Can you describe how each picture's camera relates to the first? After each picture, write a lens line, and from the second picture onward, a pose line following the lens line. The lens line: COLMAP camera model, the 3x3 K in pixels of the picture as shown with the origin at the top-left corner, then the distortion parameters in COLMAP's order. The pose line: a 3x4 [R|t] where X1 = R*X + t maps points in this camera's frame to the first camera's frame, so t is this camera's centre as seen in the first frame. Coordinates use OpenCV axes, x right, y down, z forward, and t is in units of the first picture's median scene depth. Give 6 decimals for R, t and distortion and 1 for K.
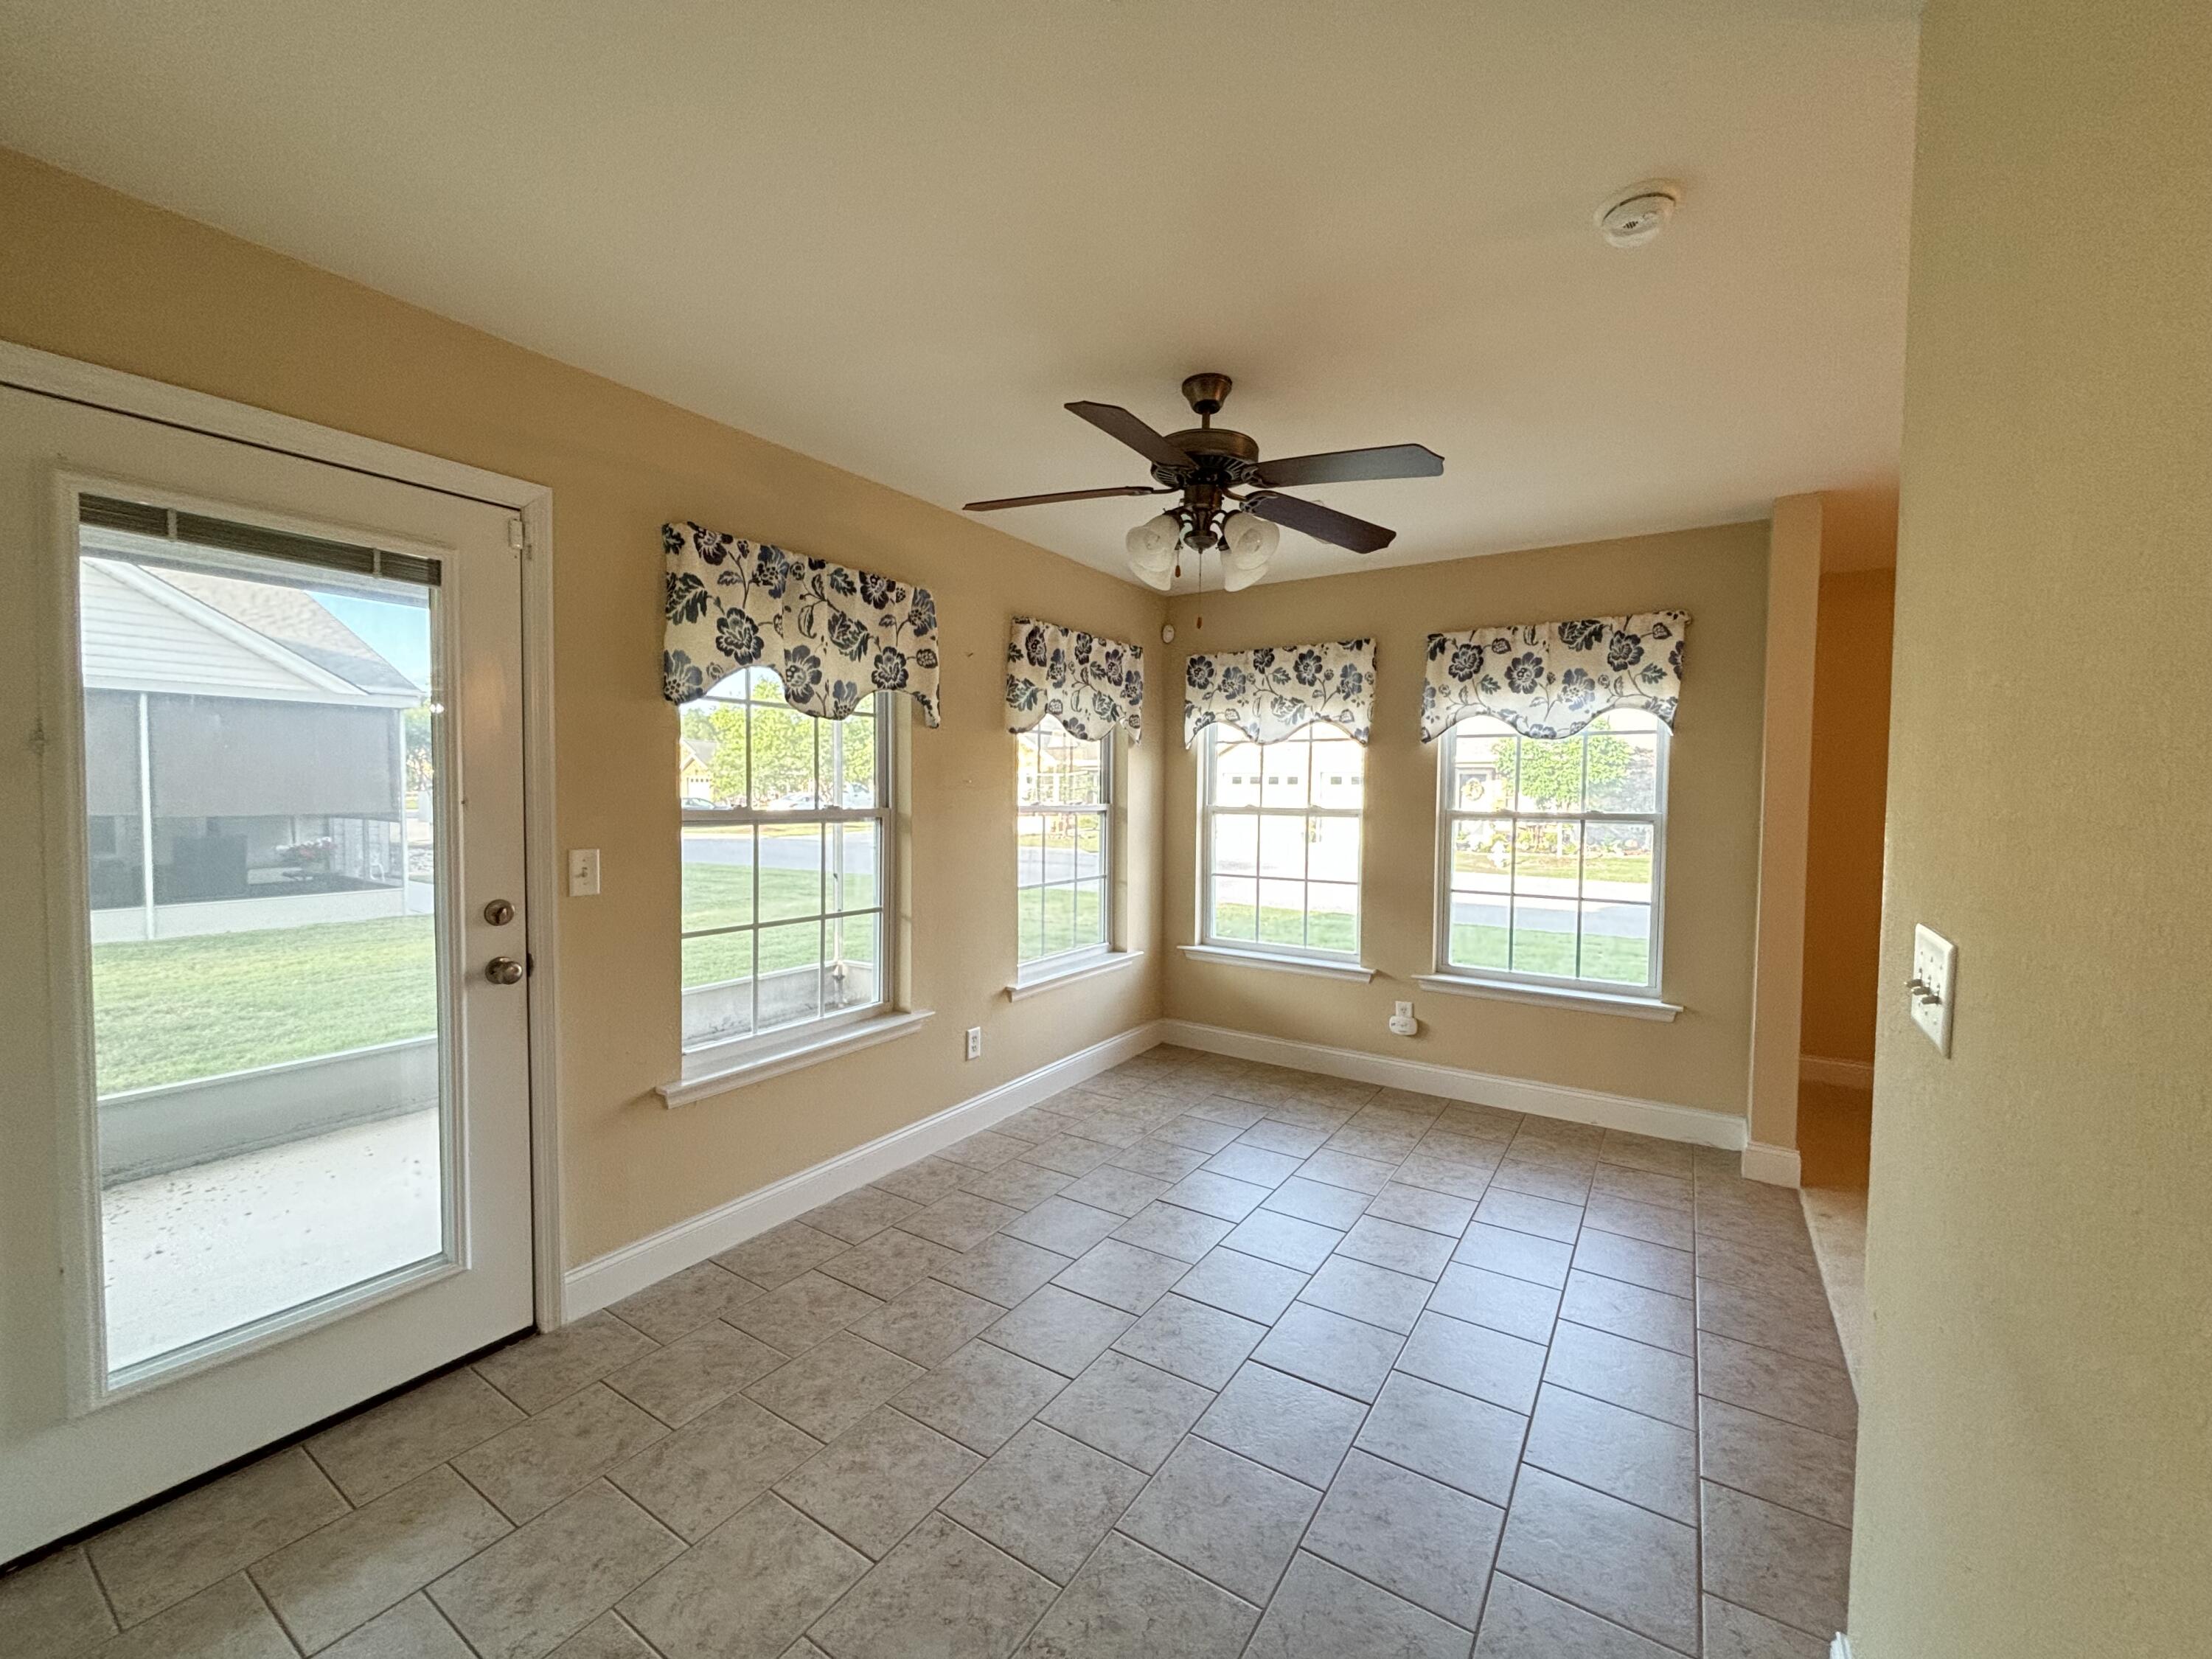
lens RADIAL K [[887.1, 0, 1100.7], [0, 887.1, 836.0], [0, 0, 1]] dist [-0.000406, -0.000613]
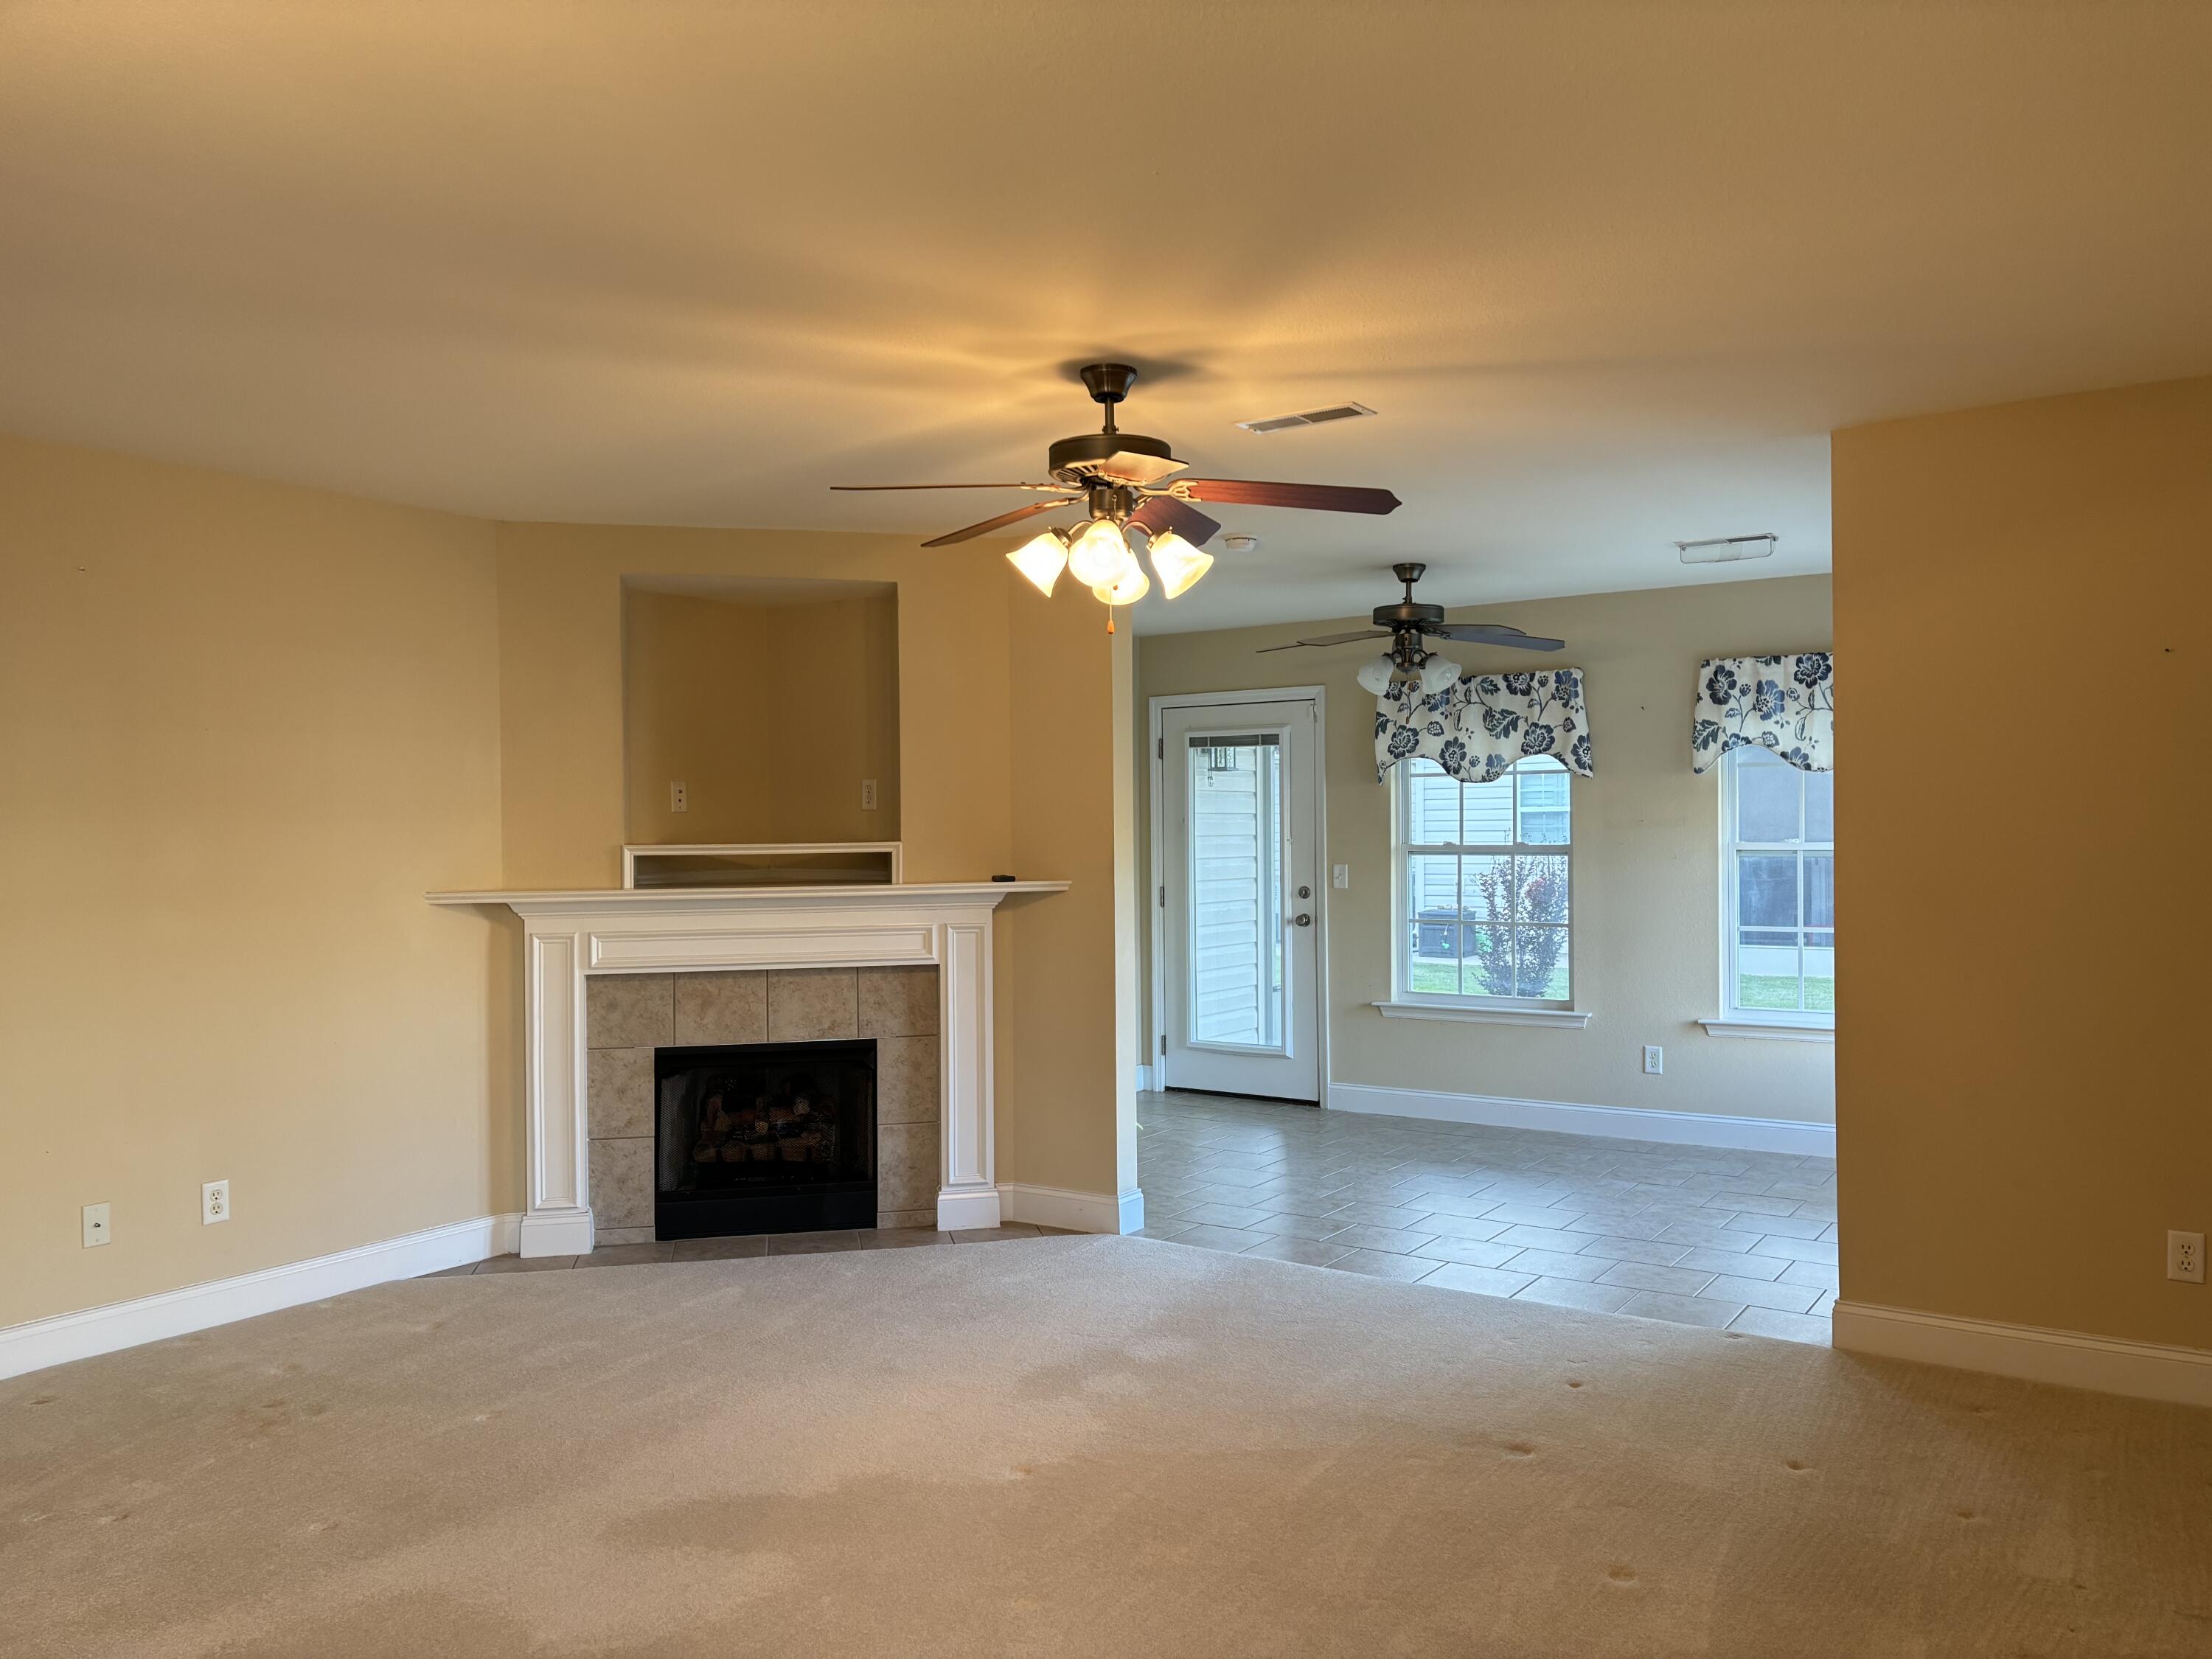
lens RADIAL K [[1664.9, 0, 1109.8], [0, 1664.9, 830.5], [0, 0, 1]] dist [0.053158, -0.050663]
pose [[-0.024238, -0.015936, -0.999579, 2.292285], [-0.043838, 0.998928, -0.014862, 0.013511], [0.998745, 0.043459, -0.024910, 0.439693]]
